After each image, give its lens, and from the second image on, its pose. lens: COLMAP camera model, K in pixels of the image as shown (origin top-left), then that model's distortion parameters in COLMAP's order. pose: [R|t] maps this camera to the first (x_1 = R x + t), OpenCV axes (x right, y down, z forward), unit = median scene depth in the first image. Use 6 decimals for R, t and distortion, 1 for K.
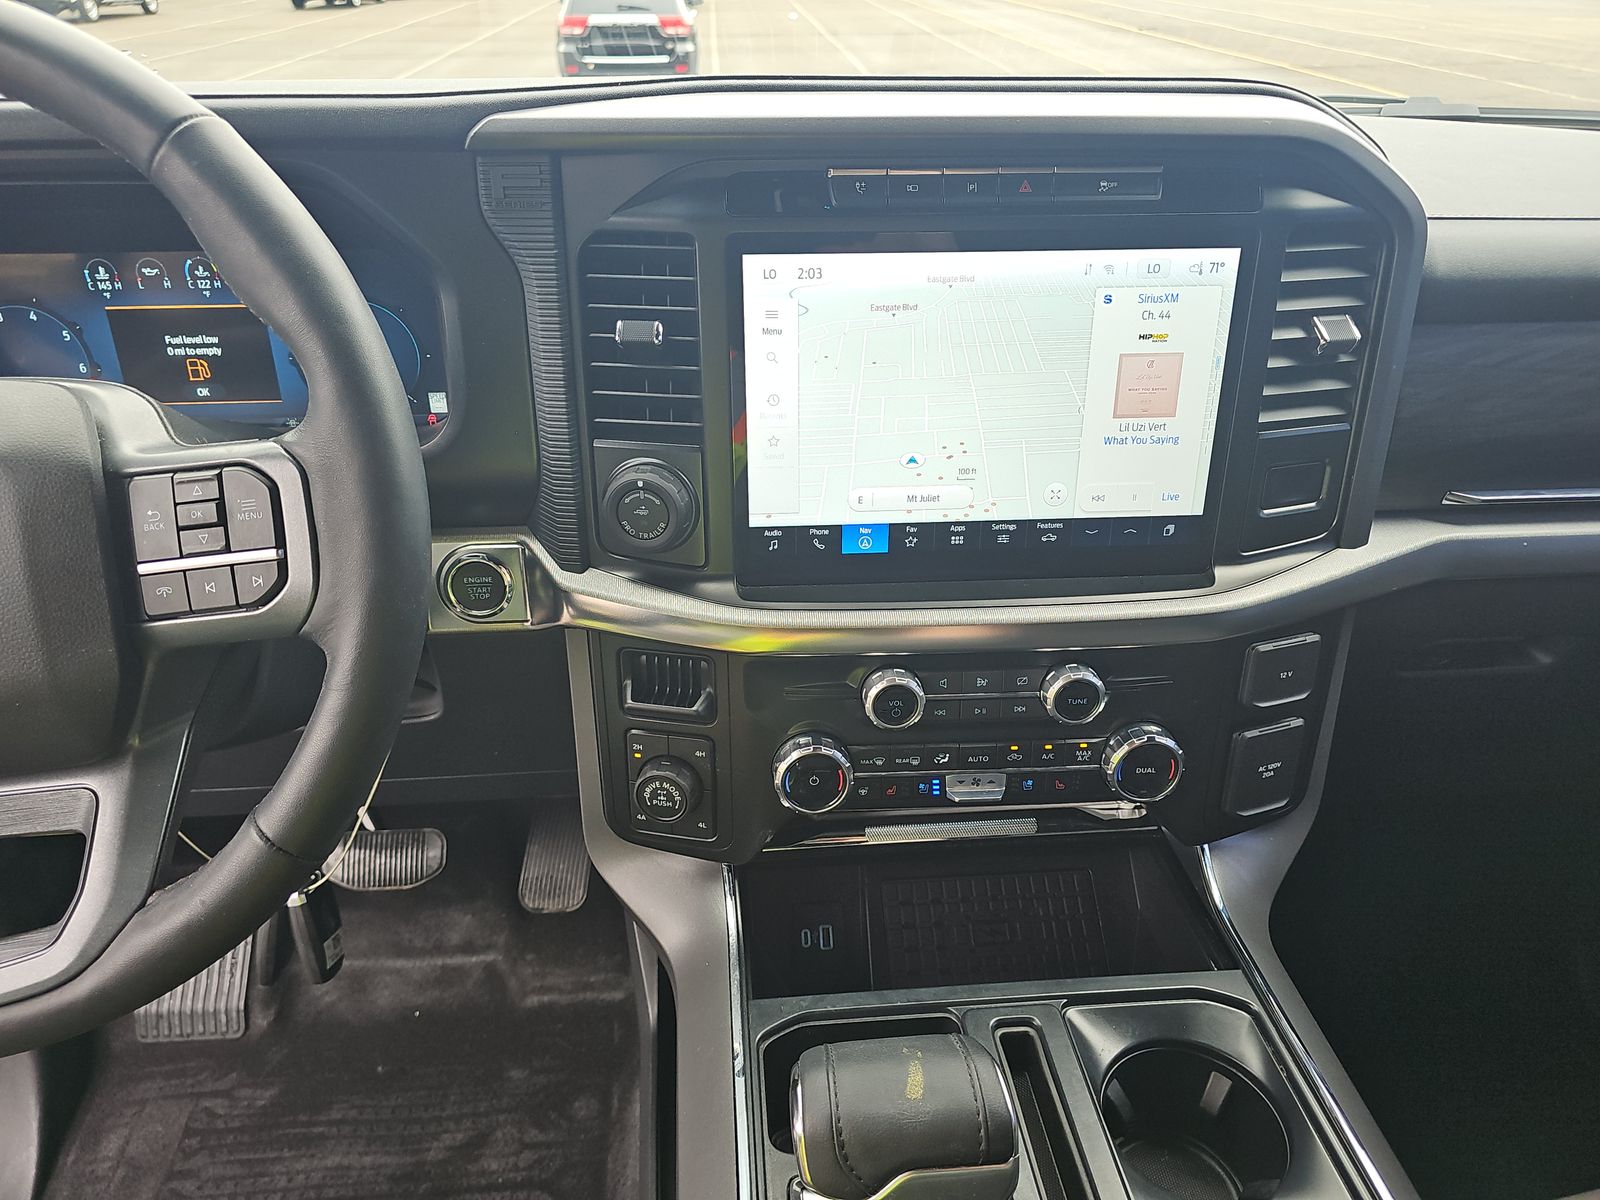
lens RADIAL K [[1058.4, 0, 799.5], [0, 1058.4, 604.5], [0, 0, 1]] dist [0.015019, -0.021254]
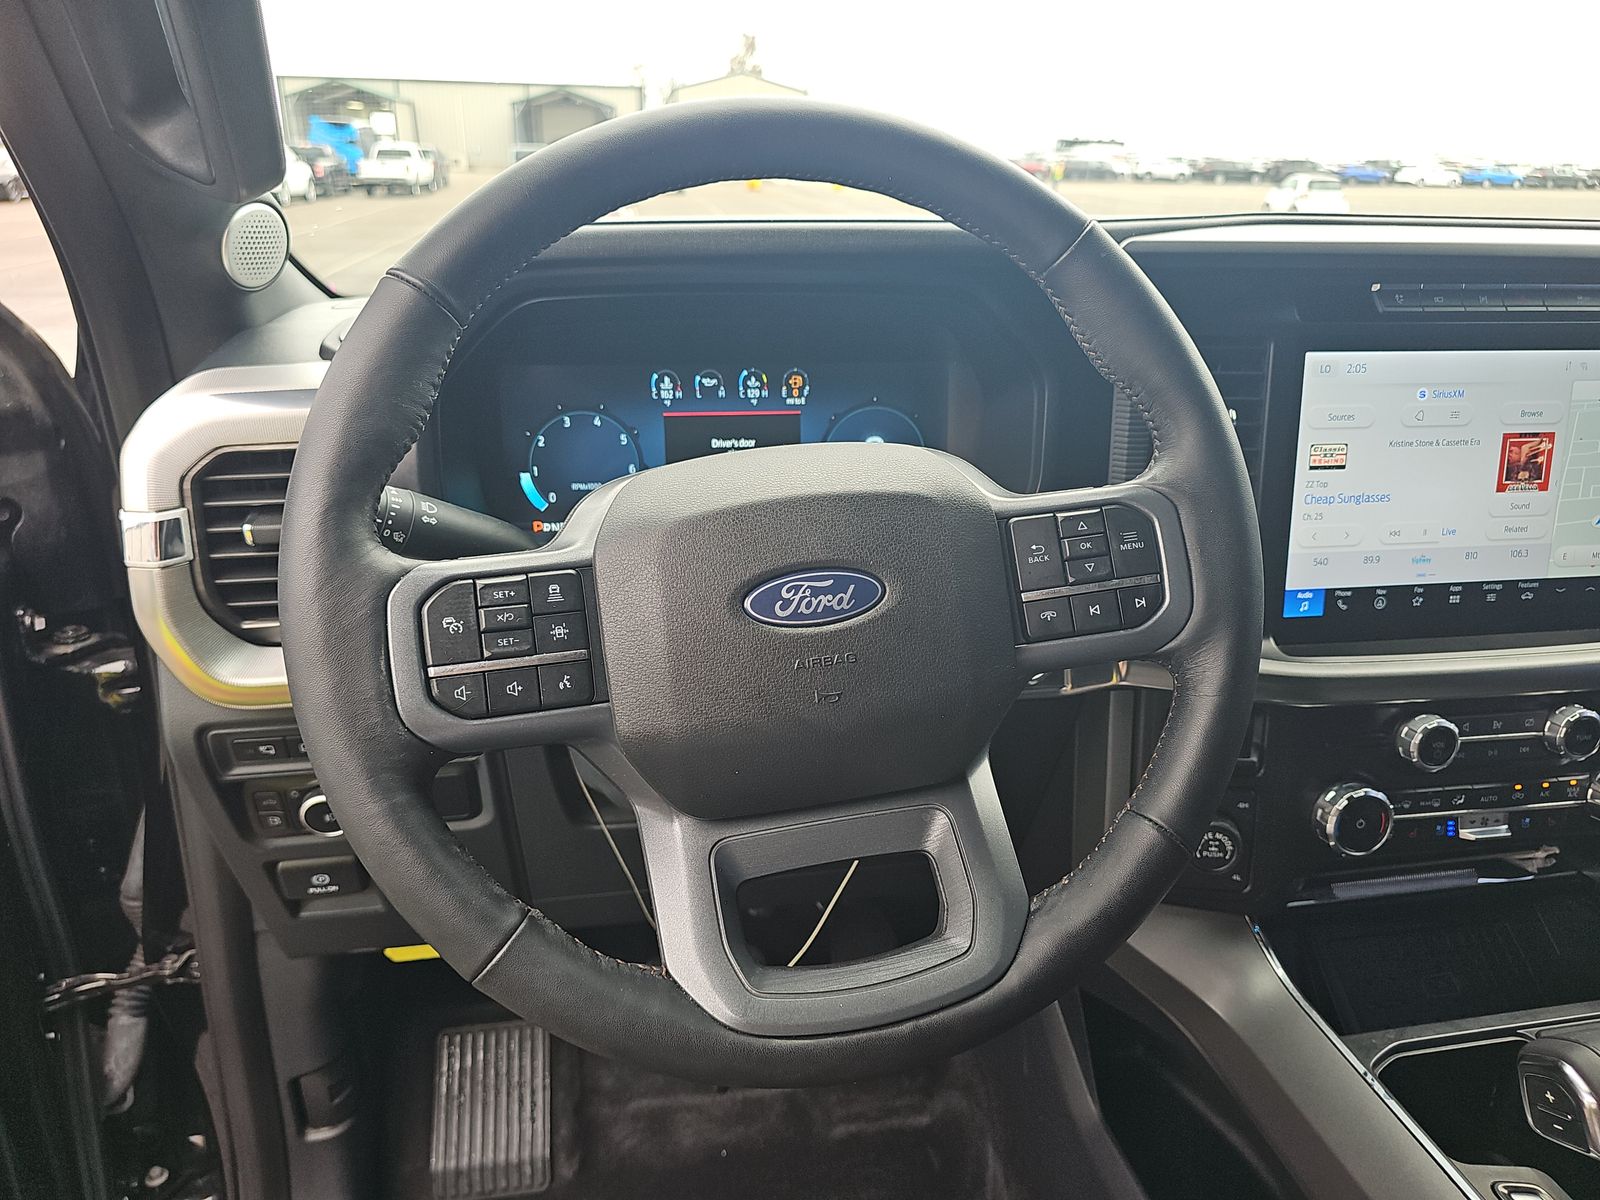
lens RADIAL K [[1058.4, 0, 801.9], [0, 1058.4, 586.4], [0, 0, 1]] dist [0.015019, -0.021254]
pose [[0.995802, -0.024029, 0.088326, -0.620163], [0.039208, 0.983901, -0.174361, 0.092251], [-0.082714, 0.177092, 0.980712, -0.052341]]
